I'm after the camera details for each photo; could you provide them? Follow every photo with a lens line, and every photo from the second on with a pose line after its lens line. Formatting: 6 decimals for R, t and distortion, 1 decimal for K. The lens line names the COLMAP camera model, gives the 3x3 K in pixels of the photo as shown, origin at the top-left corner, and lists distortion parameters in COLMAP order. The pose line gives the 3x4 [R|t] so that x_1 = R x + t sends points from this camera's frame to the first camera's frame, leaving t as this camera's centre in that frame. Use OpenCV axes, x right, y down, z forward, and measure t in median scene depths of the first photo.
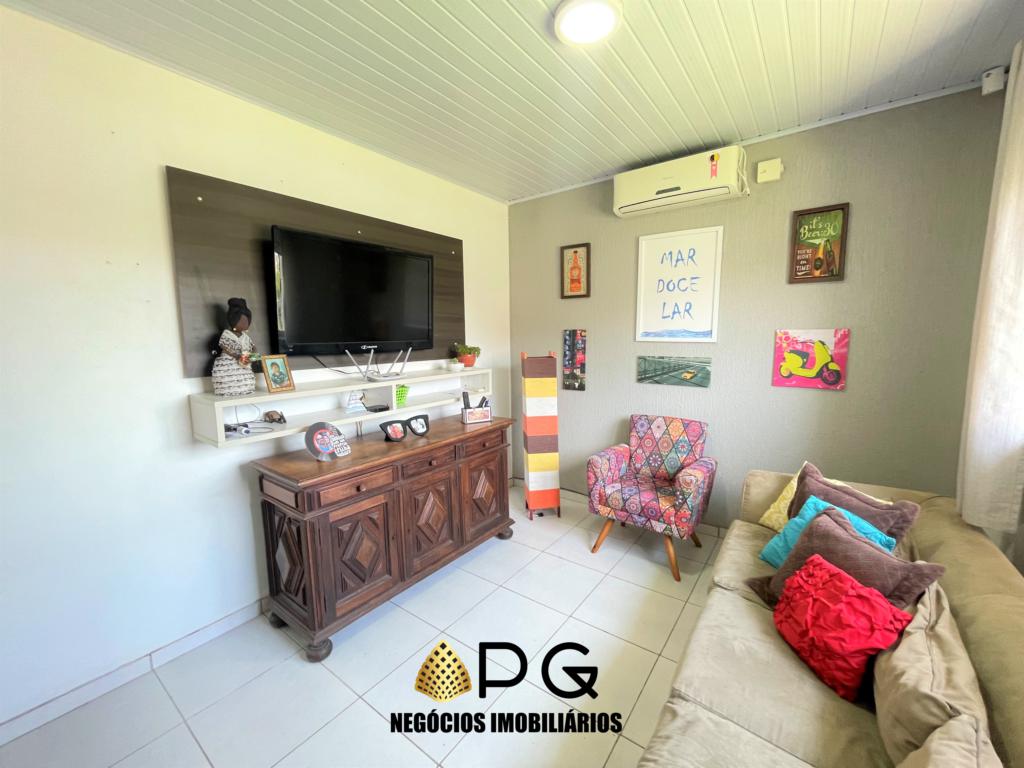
lens RADIAL K [[416.5, 0, 512.0], [0, 416.5, 384.0], [0, 0, 1]] dist [-0.001738, 0.000271]
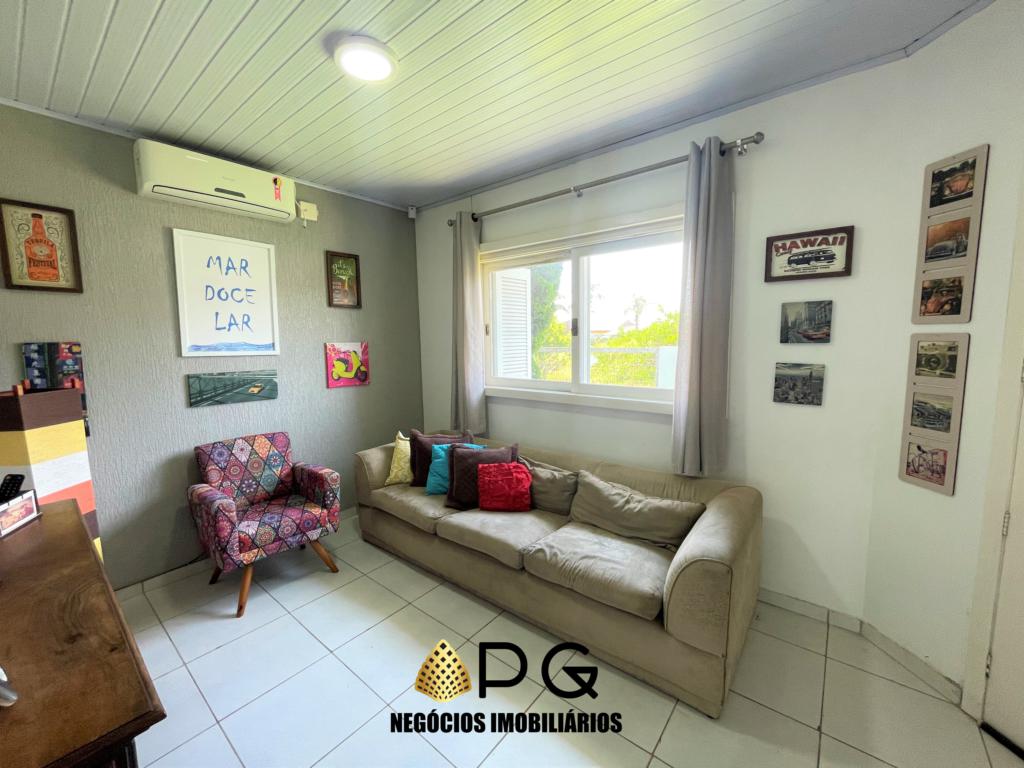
lens RADIAL K [[416.5, 0, 512.0], [0, 416.5, 384.0], [0, 0, 1]] dist [-0.001738, 0.000271]
pose [[0.040844, -0.094207, 0.994714, -0.538711], [0.133028, 0.987195, 0.088033, -0.041323], [-0.990270, 0.128729, 0.052853, 0.371622]]
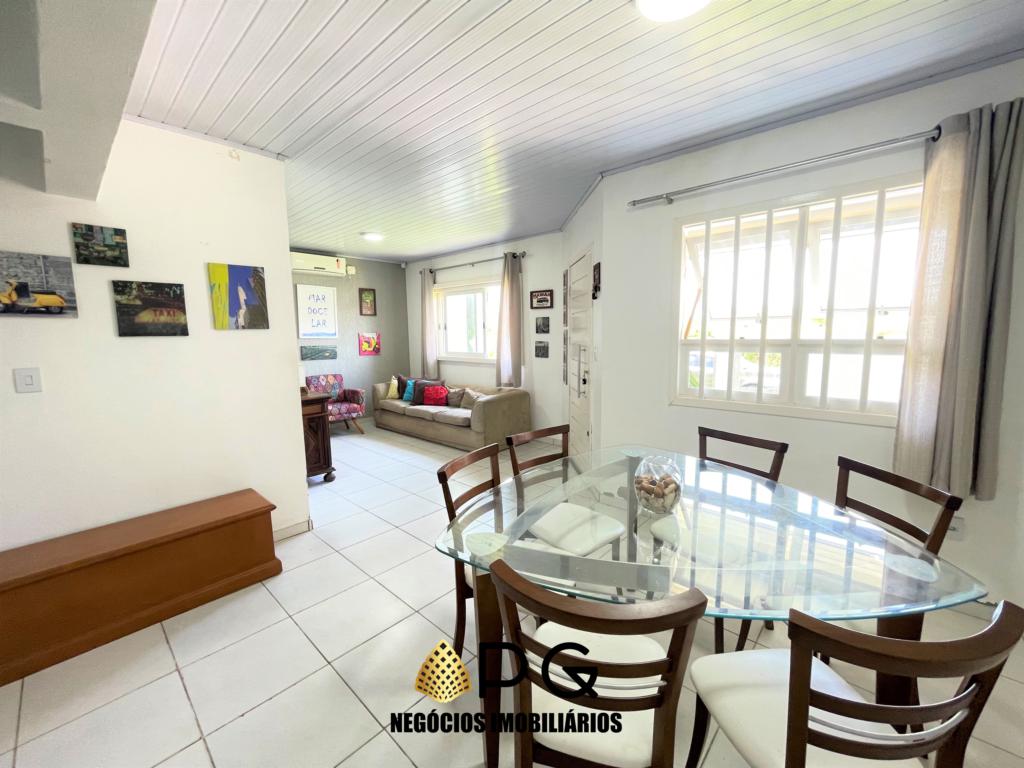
lens RADIAL K [[416.5, 0, 512.0], [0, 416.5, 384.0], [0, 0, 1]] dist [-0.001738, 0.000271]
pose [[0.100587, -0.109266, 0.988910, -1.669703], [0.127767, 0.987140, 0.096075, 0.047347], [-0.986690, 0.116687, 0.113254, -0.156128]]
